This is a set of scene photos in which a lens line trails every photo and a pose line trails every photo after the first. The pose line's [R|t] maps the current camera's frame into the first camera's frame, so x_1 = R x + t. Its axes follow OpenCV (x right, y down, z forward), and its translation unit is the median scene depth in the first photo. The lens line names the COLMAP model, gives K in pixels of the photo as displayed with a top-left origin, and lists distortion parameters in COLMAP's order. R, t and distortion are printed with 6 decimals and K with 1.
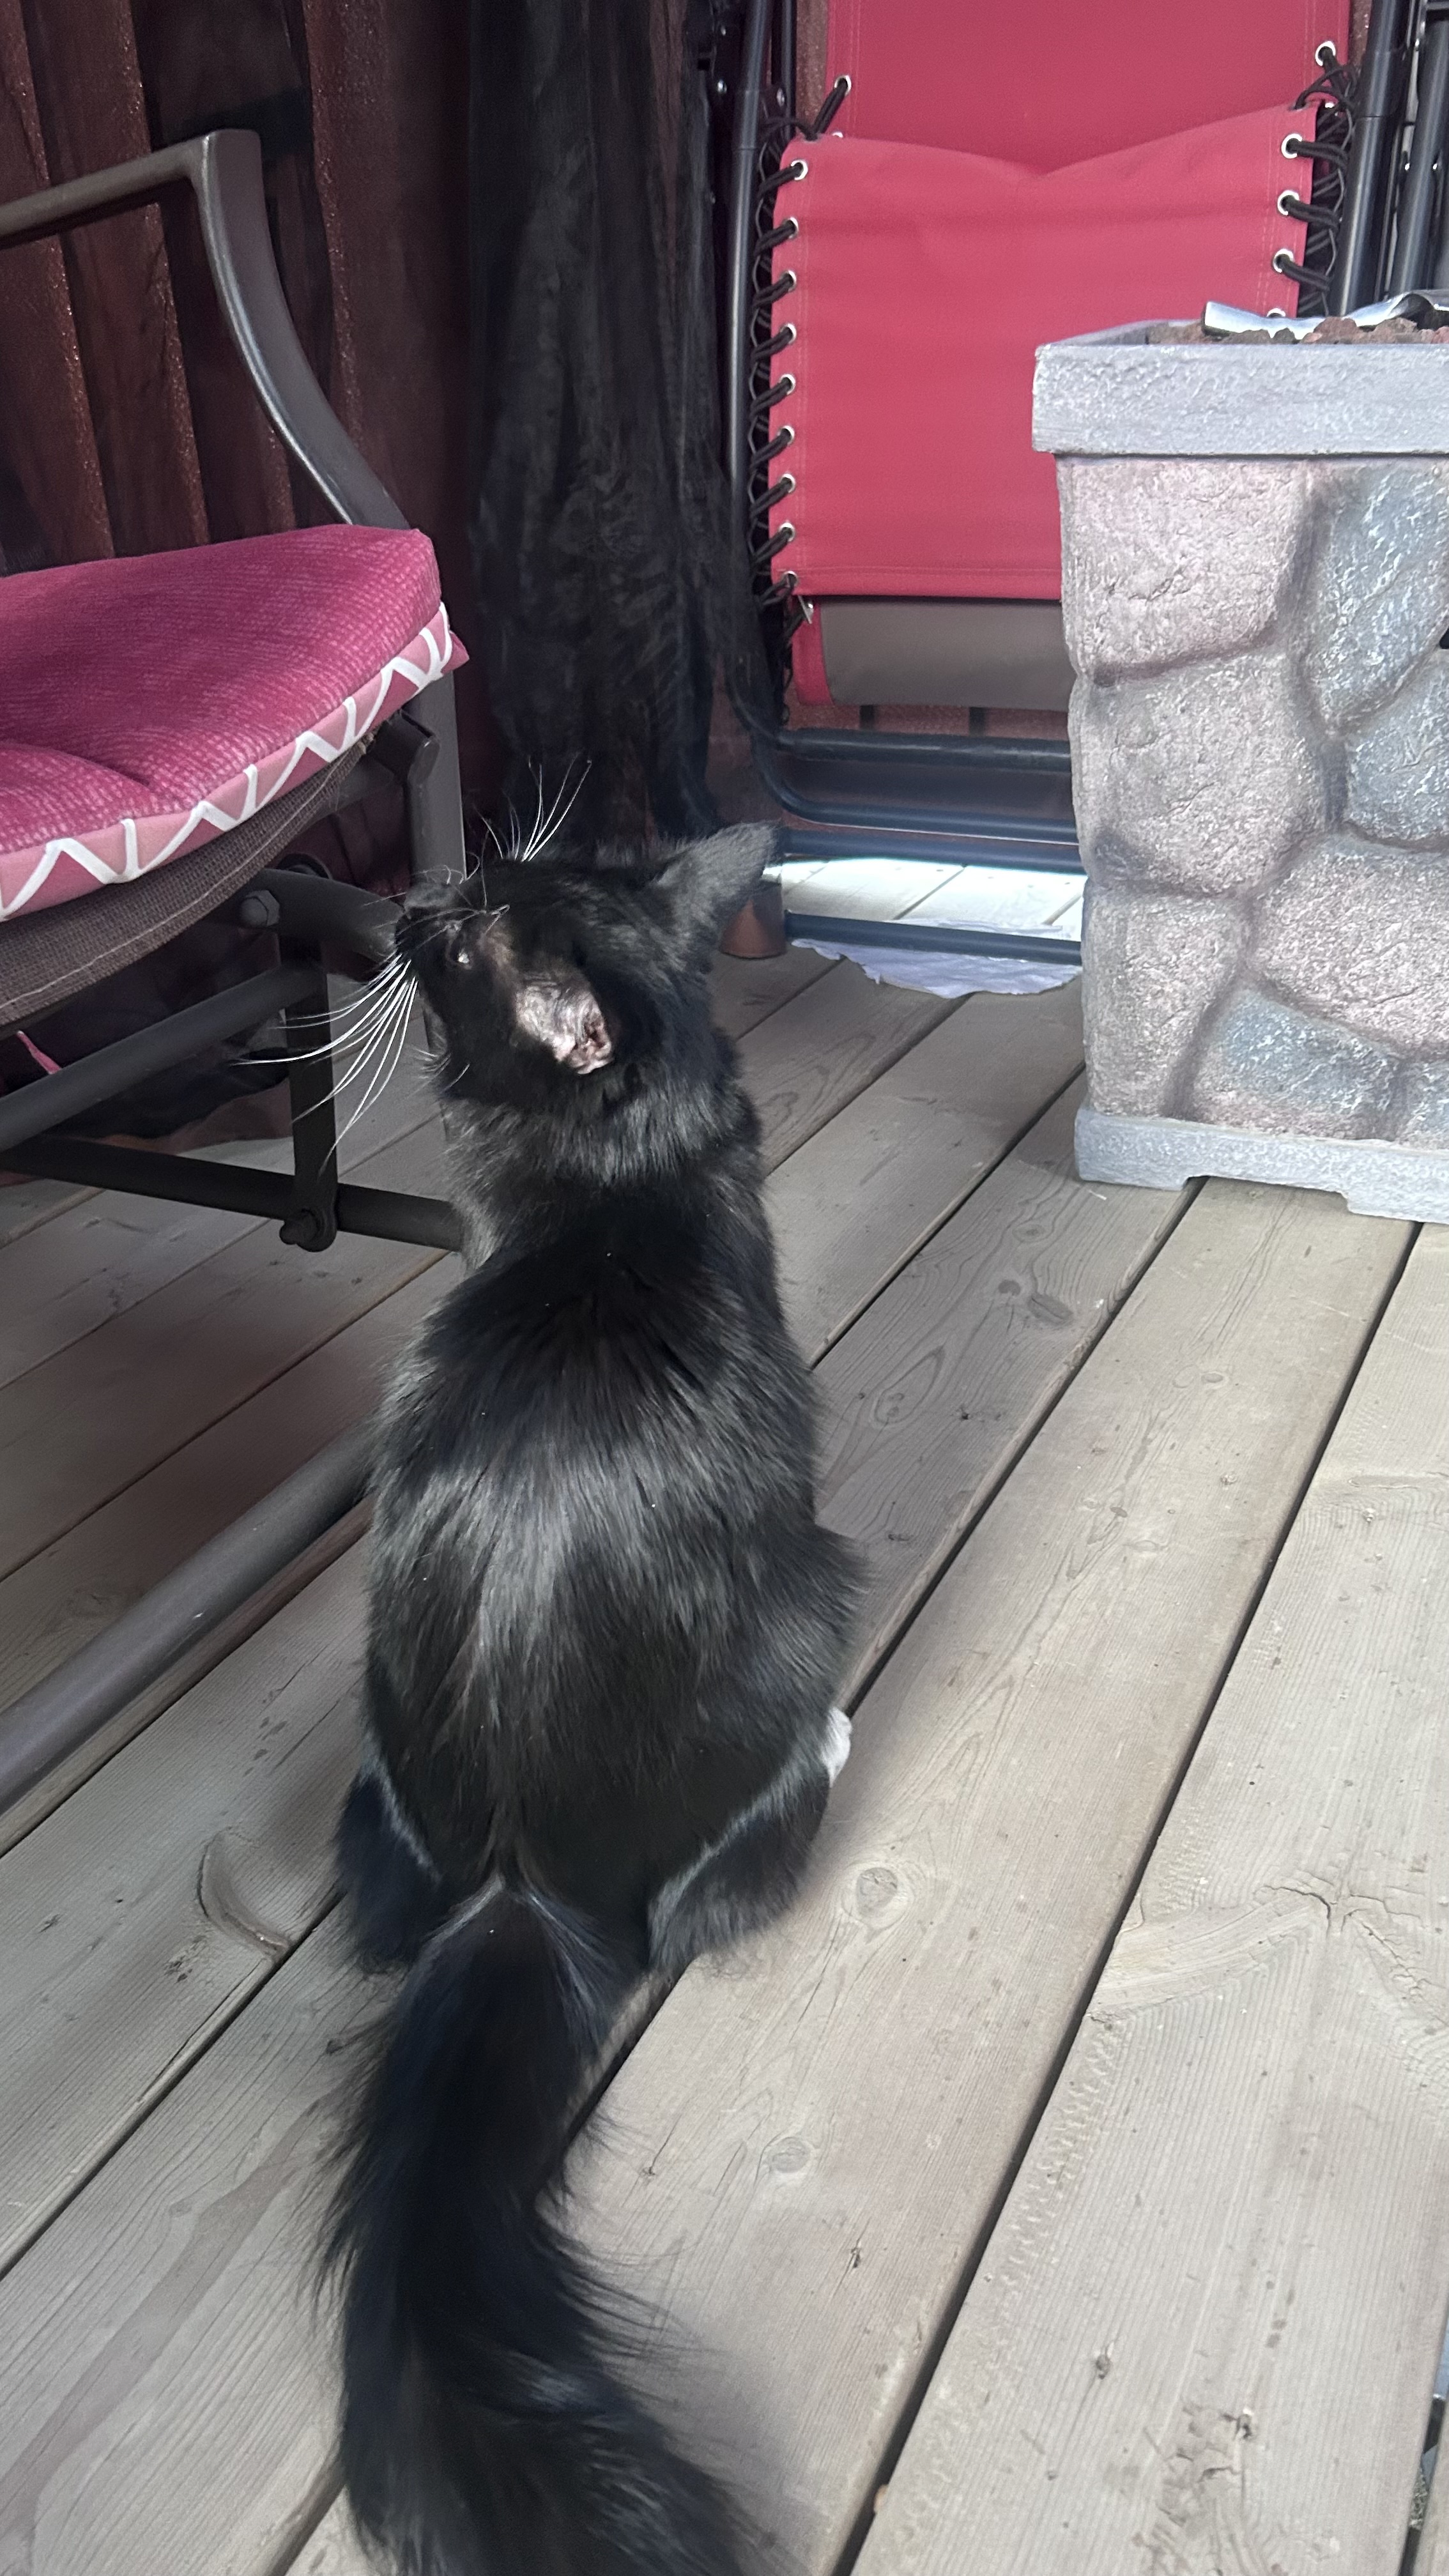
lens RADIAL K [[1933.7, 0, 710.9], [0, 1933.7, 1296.3], [0, 0, 1]] dist [0.002467, 0.009909]
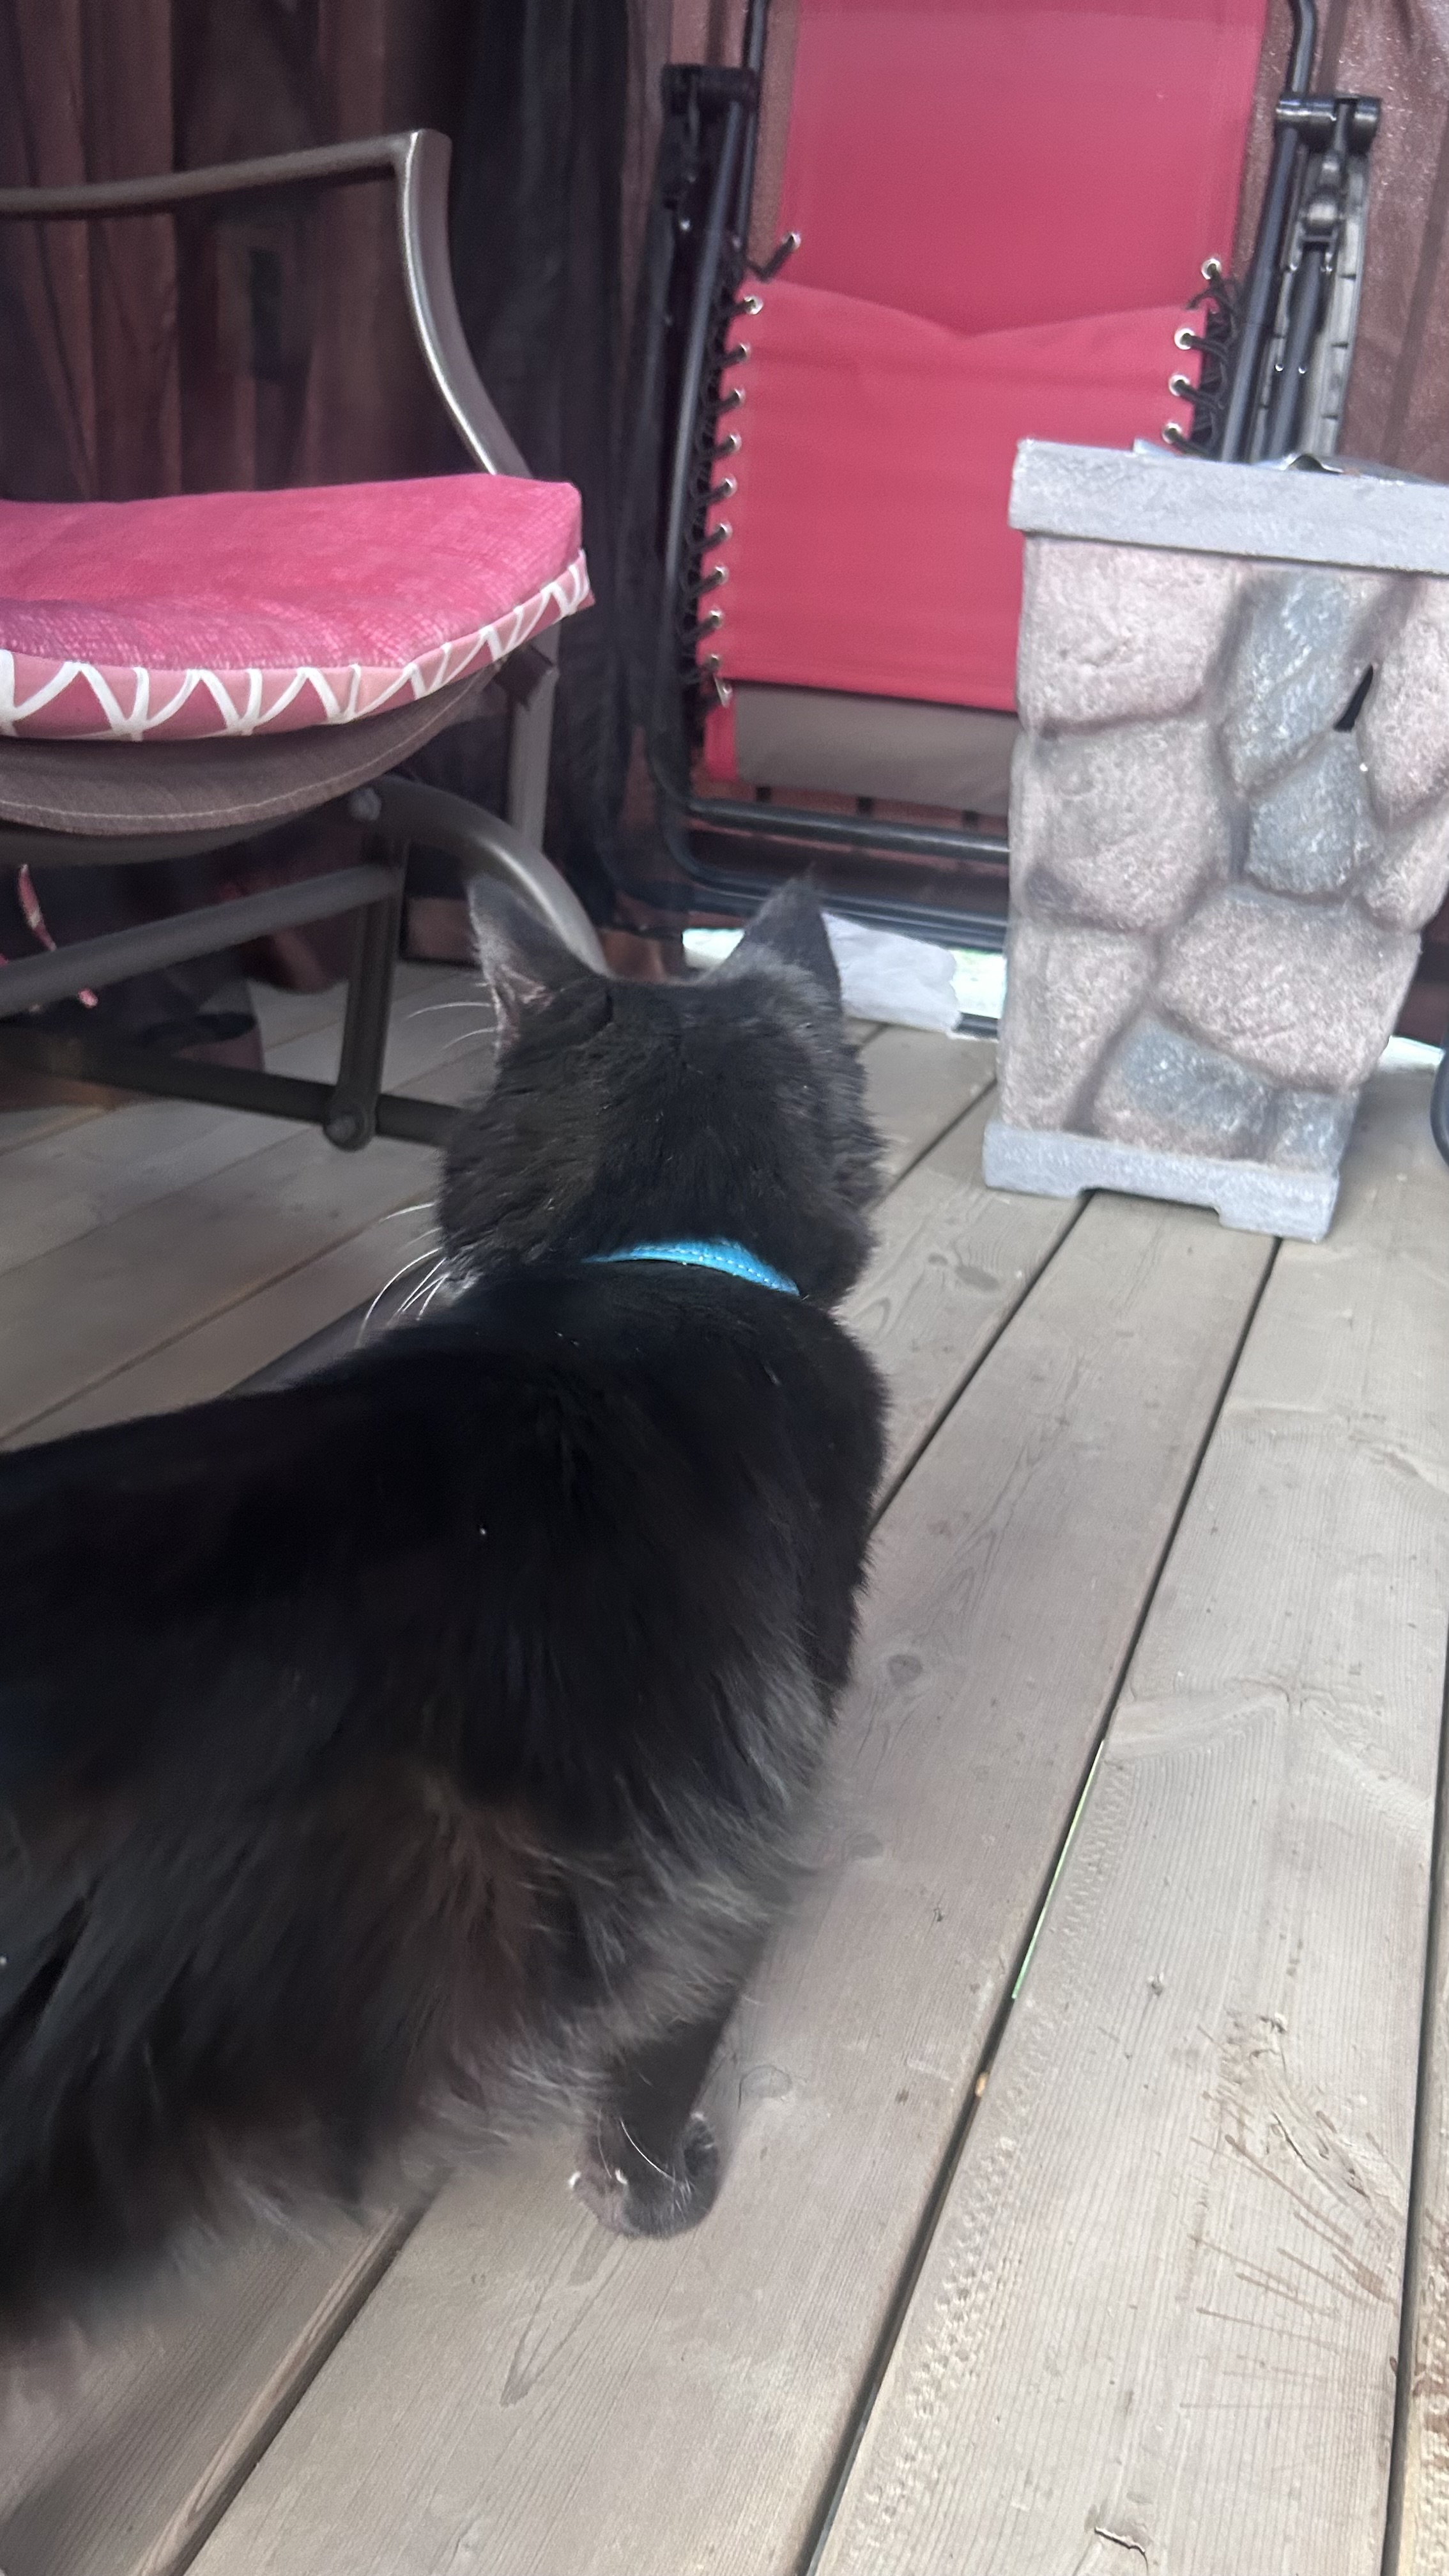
lens RADIAL K [[1933.7, 0, 710.9], [0, 1933.7, 1296.3], [0, 0, 1]] dist [0.002467, 0.009909]
pose [[0.988457, 0.067842, 0.135460, -0.133974], [-0.056199, 0.994533, -0.088008, 0.131912], [-0.140690, 0.079380, 0.986866, -0.084683]]
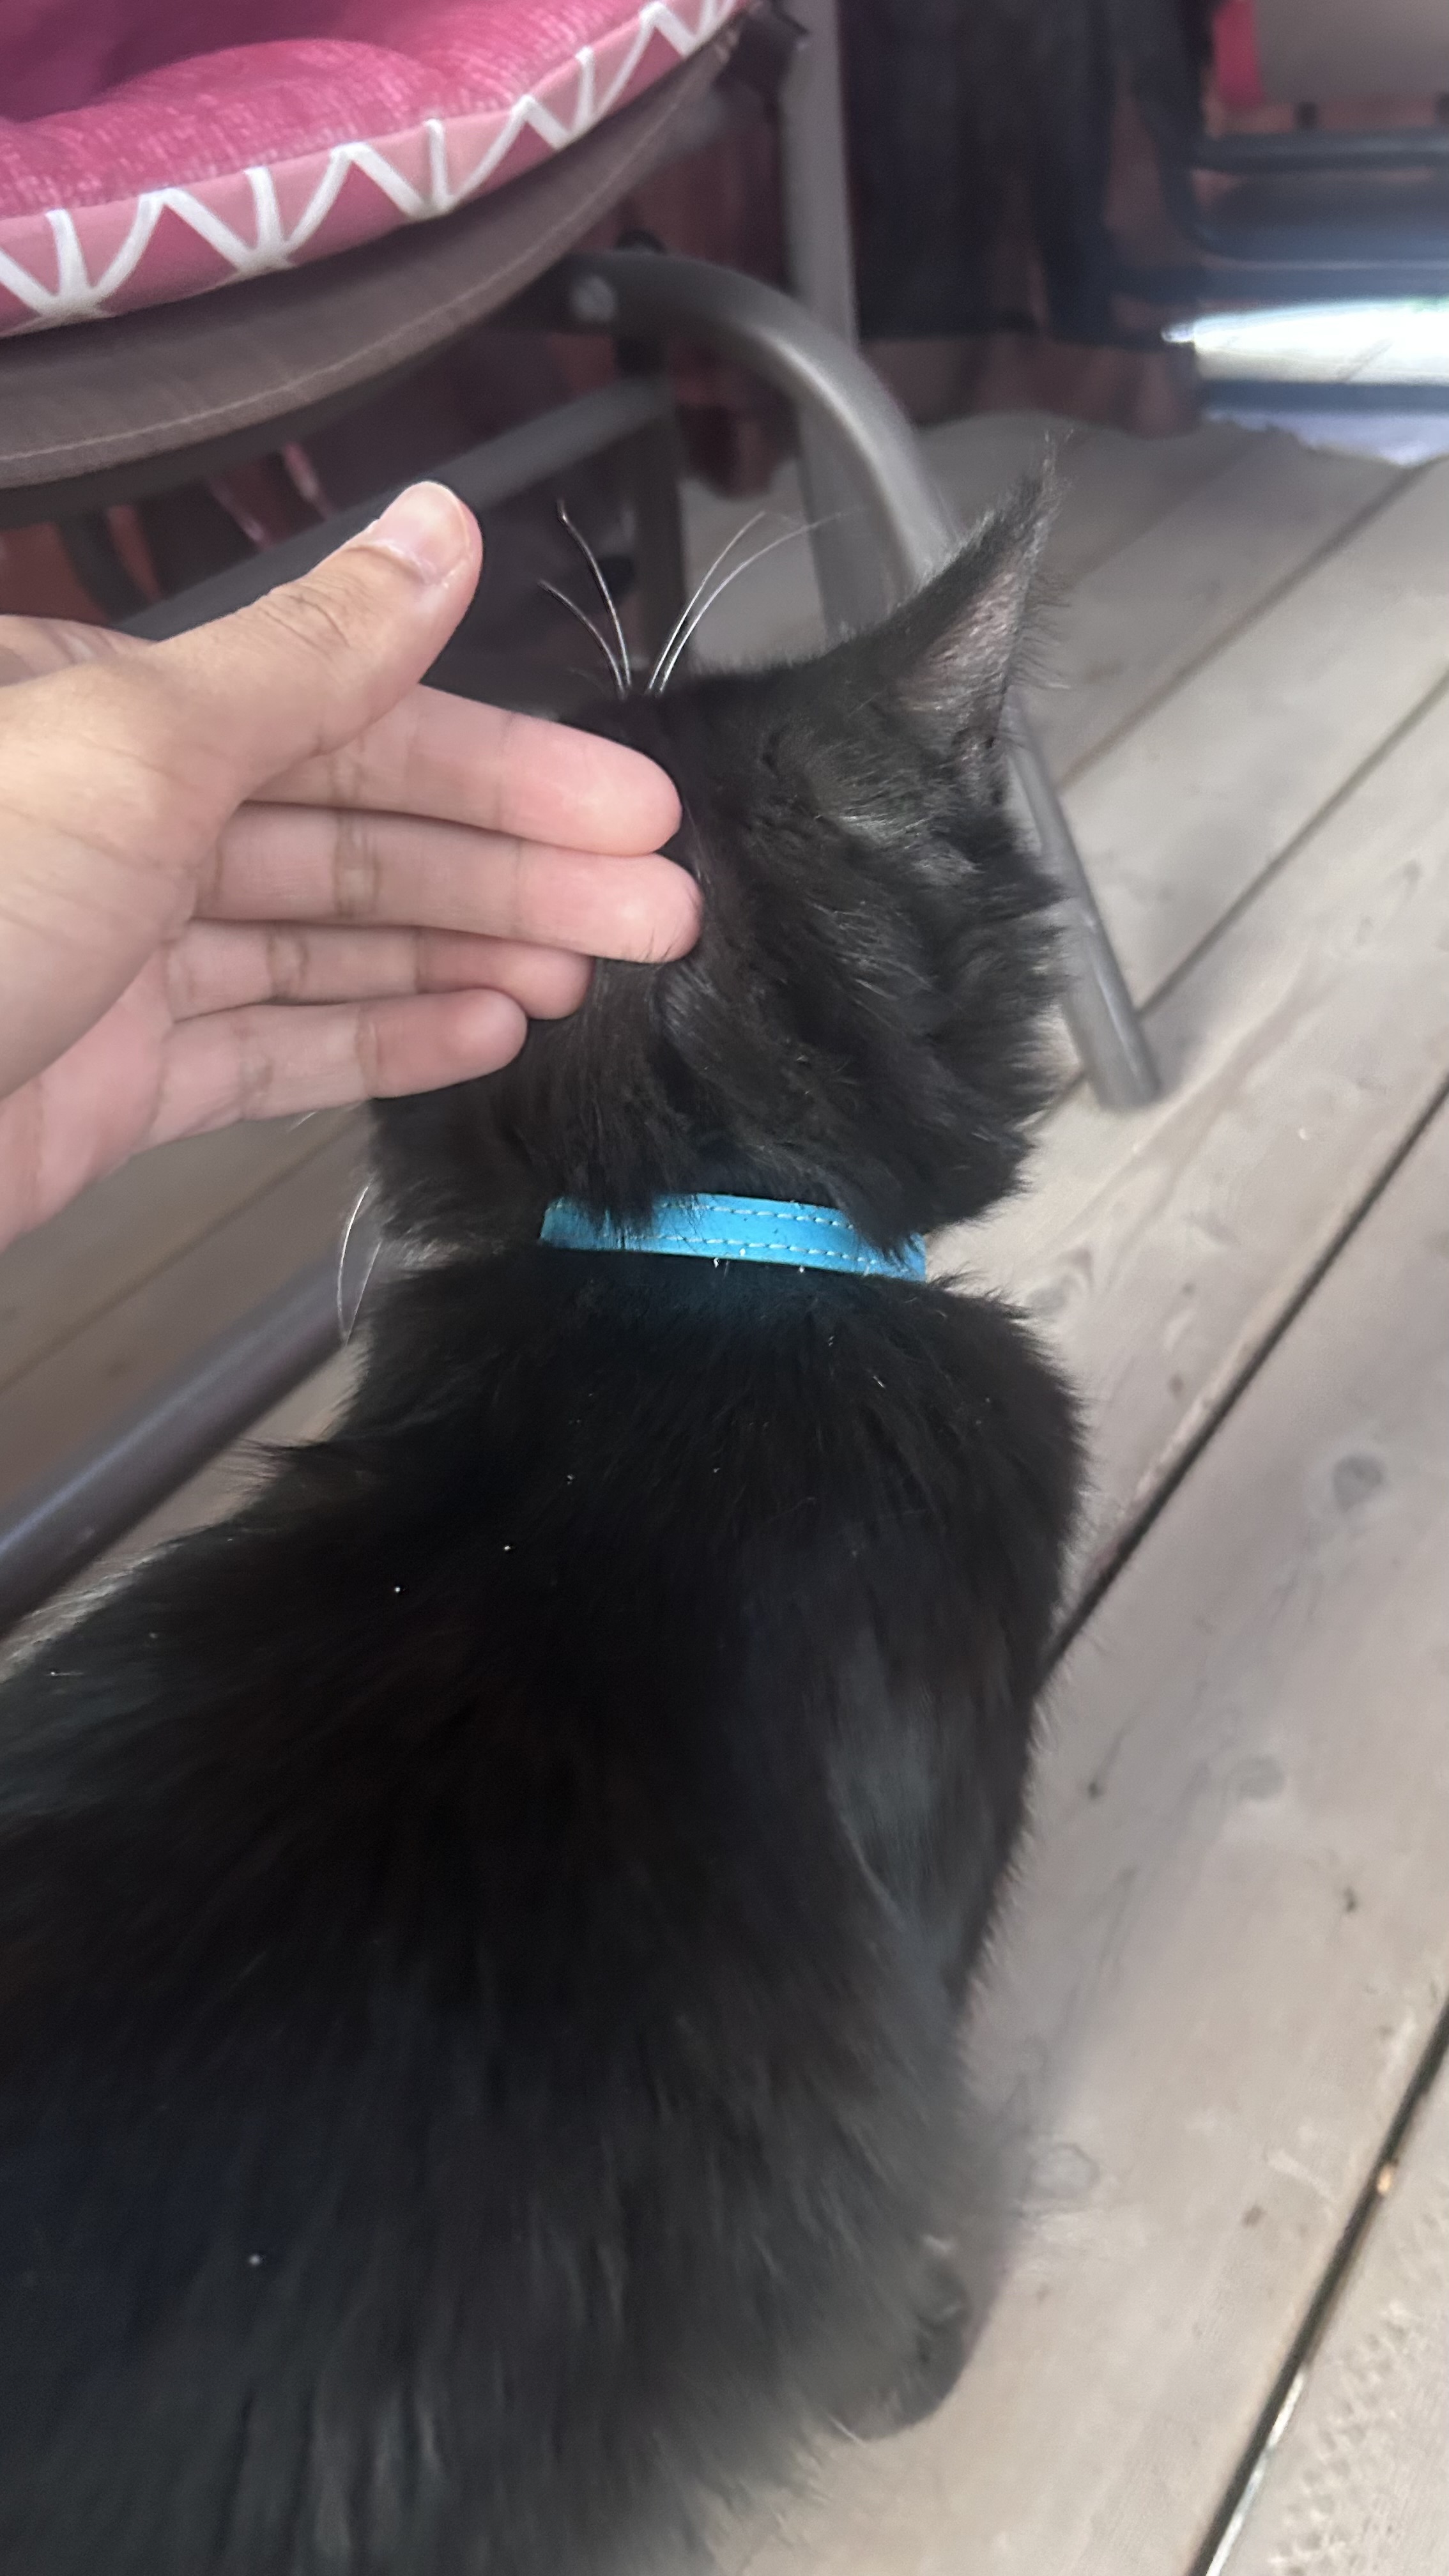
lens RADIAL K [[1970.9, 0, 724.5], [0, 1970.9, 1288.0], [0, 0, 1]] dist [-0.010775, -0.004925]
pose [[0.986281, 0.014081, -0.164474, -0.030821], [0.017886, 0.981373, 0.191276, 0.038367], [0.164104, -0.191593, 0.967658, 0.104127]]
